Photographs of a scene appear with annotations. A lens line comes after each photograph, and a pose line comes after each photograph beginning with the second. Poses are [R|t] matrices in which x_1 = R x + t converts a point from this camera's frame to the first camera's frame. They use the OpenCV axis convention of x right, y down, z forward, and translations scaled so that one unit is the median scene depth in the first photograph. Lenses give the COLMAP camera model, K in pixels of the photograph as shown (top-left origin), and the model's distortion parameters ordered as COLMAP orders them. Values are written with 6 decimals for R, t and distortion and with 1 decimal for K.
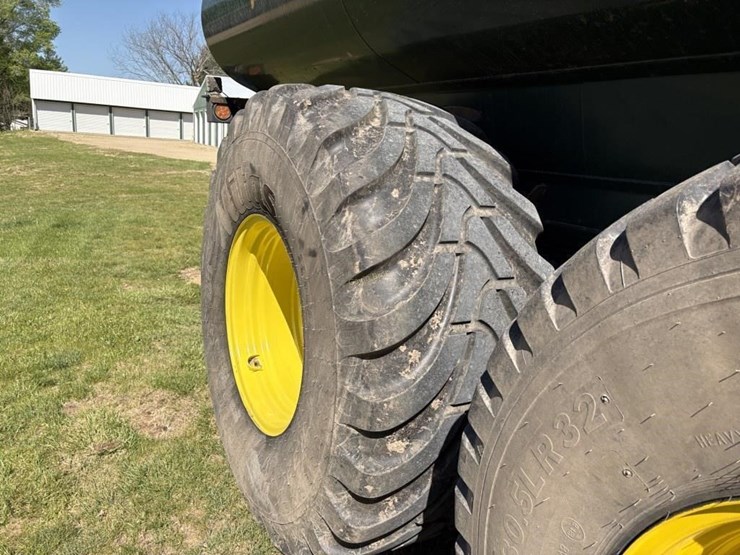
lens RADIAL K [[555.2, 0, 368.1], [0, 555.2, 275.4], [0, 0, 1]] dist [0.049183, -0.026777]
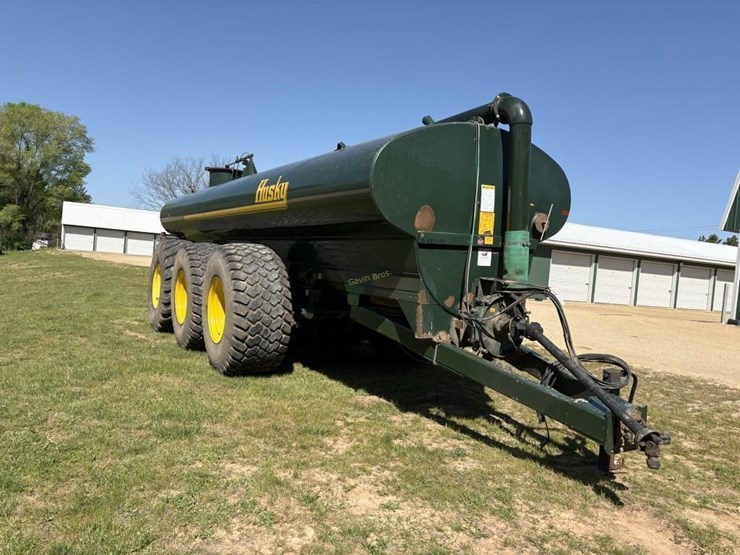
lens RADIAL K [[555.2, 0, 368.6], [0, 555.2, 284.3], [0, 0, 1]] dist [0.049183, -0.026777]
pose [[0.999829, 0.018191, -0.003281, 0.080693], [-0.018480, 0.979715, -0.199540, 0.049059], [-0.000415, 0.199567, 0.979884, -0.182932]]
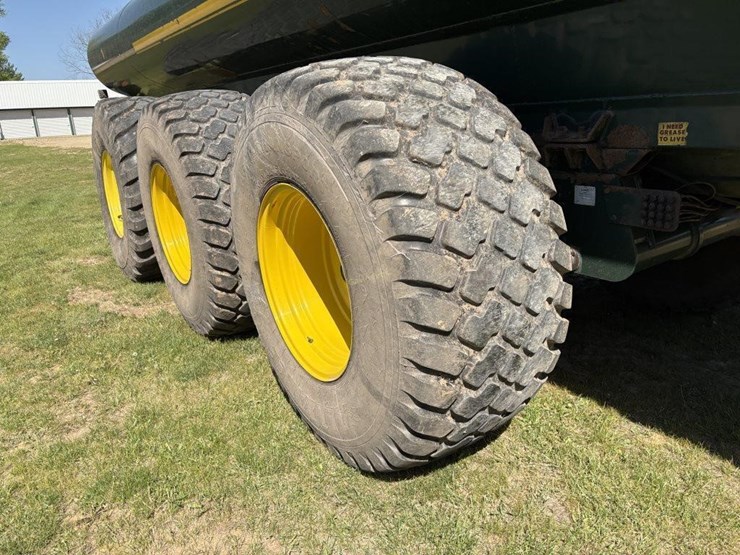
lens RADIAL K [[555.2, 0, 356.7], [0, 555.2, 282.6], [0, 0, 1]] dist [0.049183, -0.026777]
pose [[0.993242, -0.116057, -0.000905, 0.041637], [0.115899, 0.991419, 0.060463, 0.022099], [-0.006120, -0.060159, 0.998170, -0.076026]]
